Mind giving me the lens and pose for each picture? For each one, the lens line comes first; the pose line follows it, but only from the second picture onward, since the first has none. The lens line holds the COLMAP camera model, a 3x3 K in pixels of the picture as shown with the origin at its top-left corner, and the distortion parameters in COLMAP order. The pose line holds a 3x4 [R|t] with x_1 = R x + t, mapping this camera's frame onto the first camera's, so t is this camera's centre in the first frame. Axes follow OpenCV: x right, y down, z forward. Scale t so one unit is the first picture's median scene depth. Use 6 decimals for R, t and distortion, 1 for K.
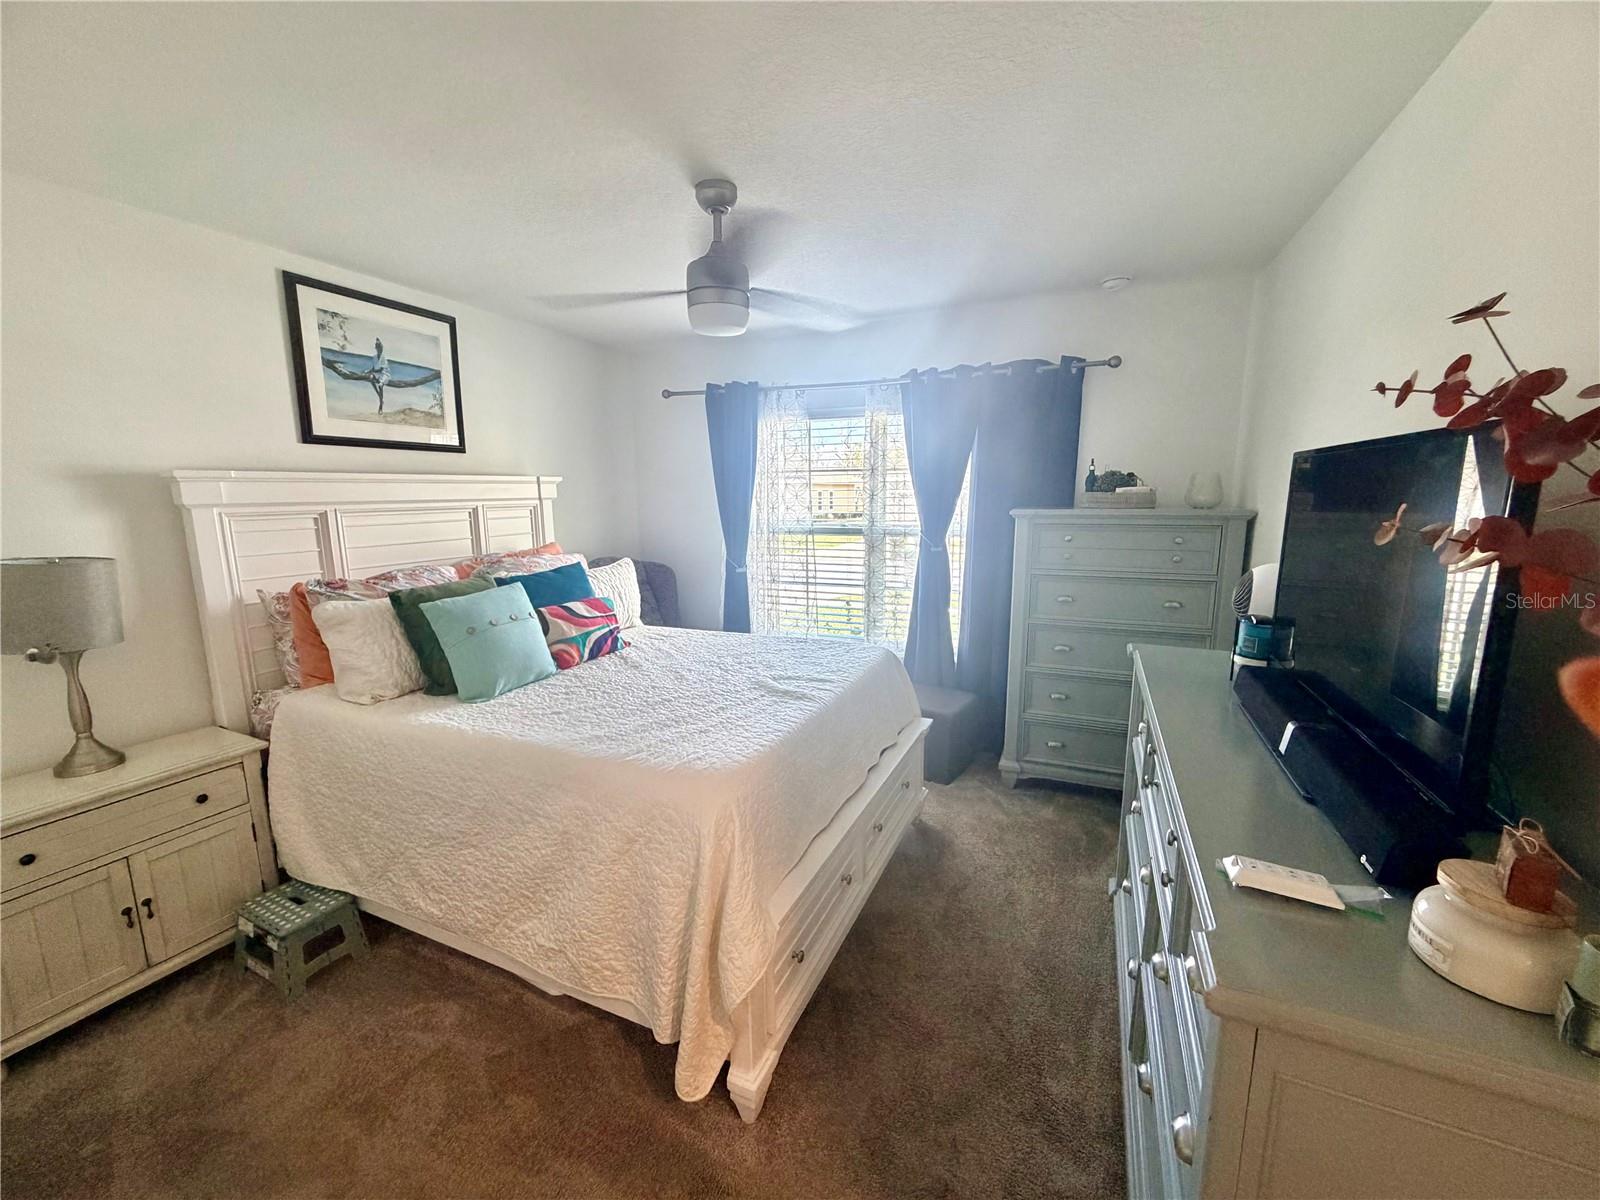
lens RADIAL K [[629.3, 0, 800.0], [0, 629.3, 600.0], [0, 0, 1]] dist [-0.000399, -0.000008]
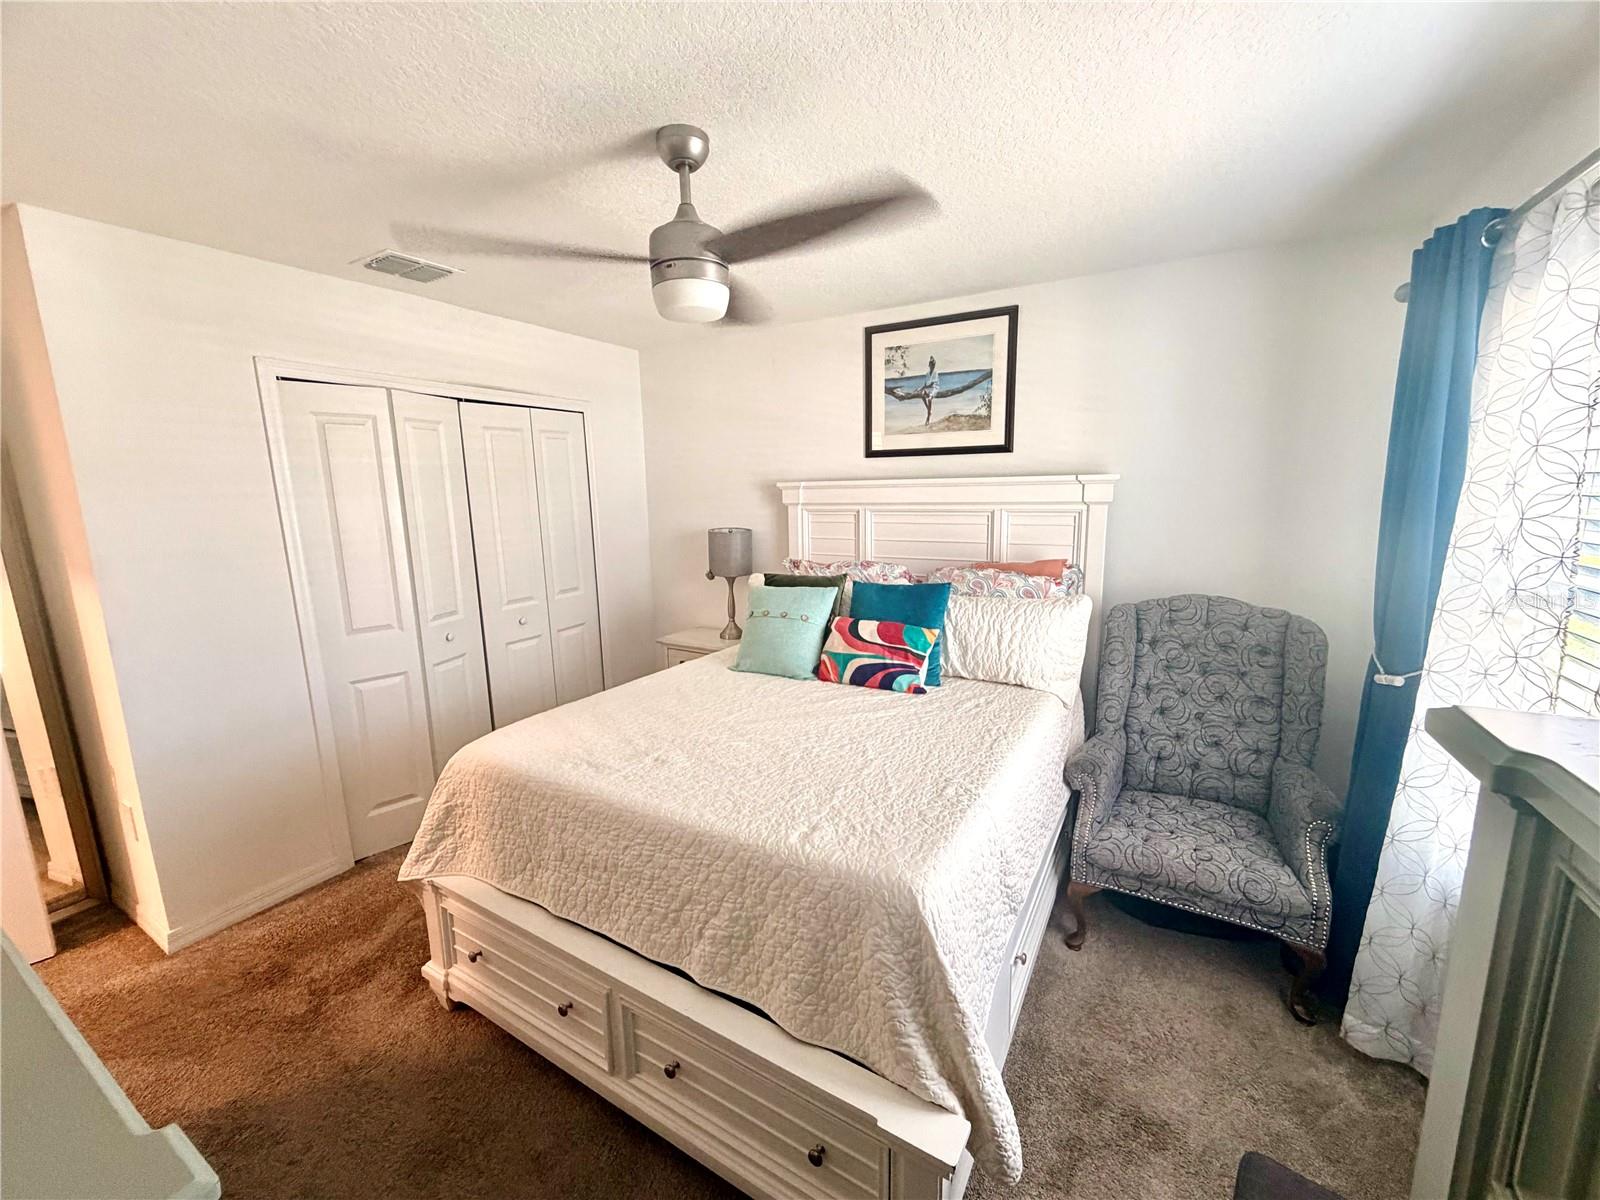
lens RADIAL K [[629.3, 0, 800.0], [0, 629.3, 600.0], [0, 0, 1]] dist [-0.000399, -0.000008]
pose [[-0.086973, 0.184634, -0.978951, 0.513999], [-0.151083, 0.968864, 0.196155, -0.180752], [0.984688, 0.164963, -0.056370, 0.899367]]
